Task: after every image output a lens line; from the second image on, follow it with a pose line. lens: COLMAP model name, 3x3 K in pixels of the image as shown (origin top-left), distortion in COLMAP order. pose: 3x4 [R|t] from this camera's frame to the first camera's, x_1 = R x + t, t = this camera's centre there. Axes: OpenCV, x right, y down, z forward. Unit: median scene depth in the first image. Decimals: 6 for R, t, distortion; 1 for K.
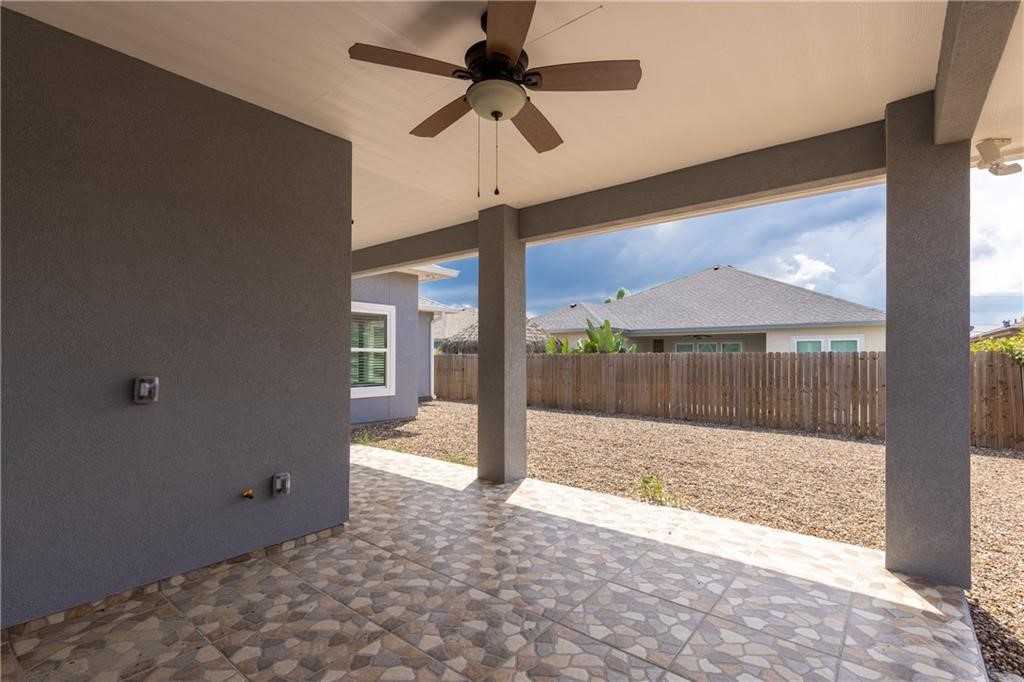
lens RADIAL K [[472.1, 0, 515.9], [0, 472.1, 352.7], [0, 0, 1]] dist [0.001948, -0.000031]
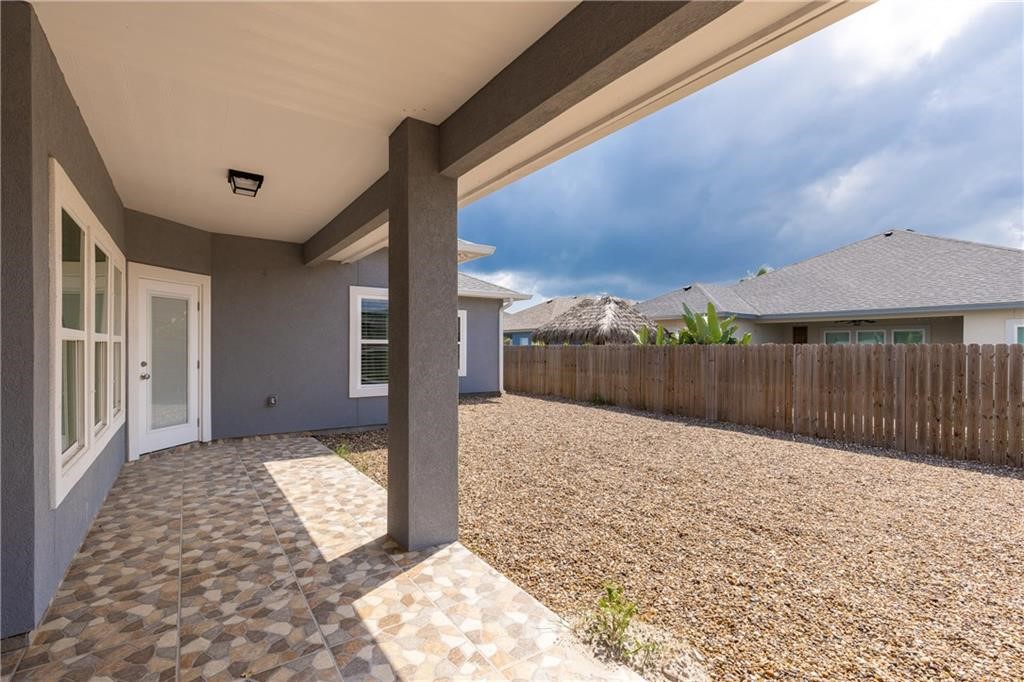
lens RADIAL K [[469.5, 0, 510.6], [0, 469.5, 347.3], [0, 0, 1]] dist [0.009912, -0.000616]
pose [[0.958110, 0.003268, -0.286382, 0.139814], [0.000033, 0.999934, 0.011520, -0.004652], [0.286400, -0.011047, 0.958046, 0.204493]]
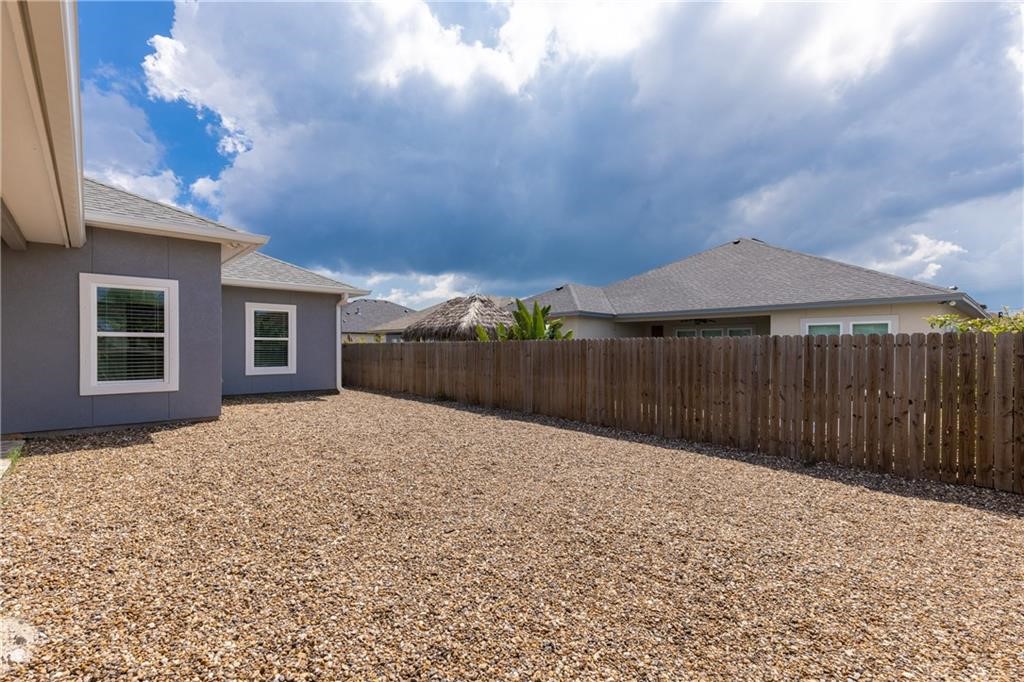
lens RADIAL K [[463.2, 0, 512.0], [0, 463.2, 341.0], [0, 0, 1]] dist [0.011198, -0.000238]
pose [[0.987568, -0.001838, -0.157184, 0.403687], [0.001225, 0.999991, -0.003996, 0.008302], [0.157190, 0.003754, 0.987561, 0.274830]]
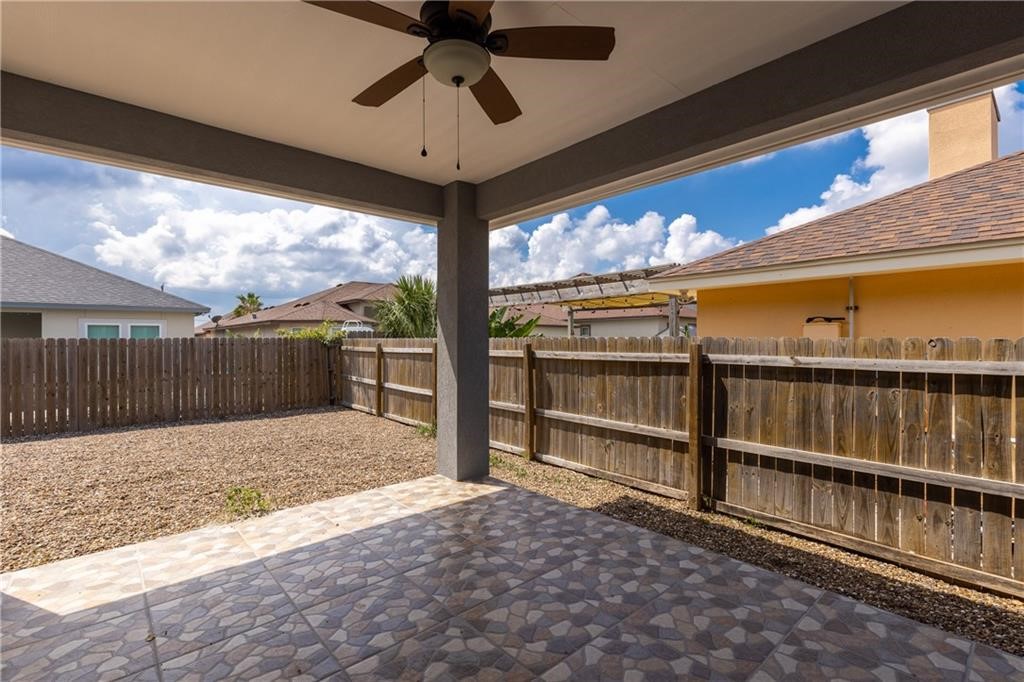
lens RADIAL K [[463.2, 0, 512.0], [0, 463.2, 341.0], [0, 0, 1]] dist [0.011198, -0.000238]
pose [[0.175165, -0.005698, 0.984523, -0.194761], [-0.002266, 0.999978, 0.006191, -0.003360], [-0.984536, -0.003315, 0.175148, 0.161845]]
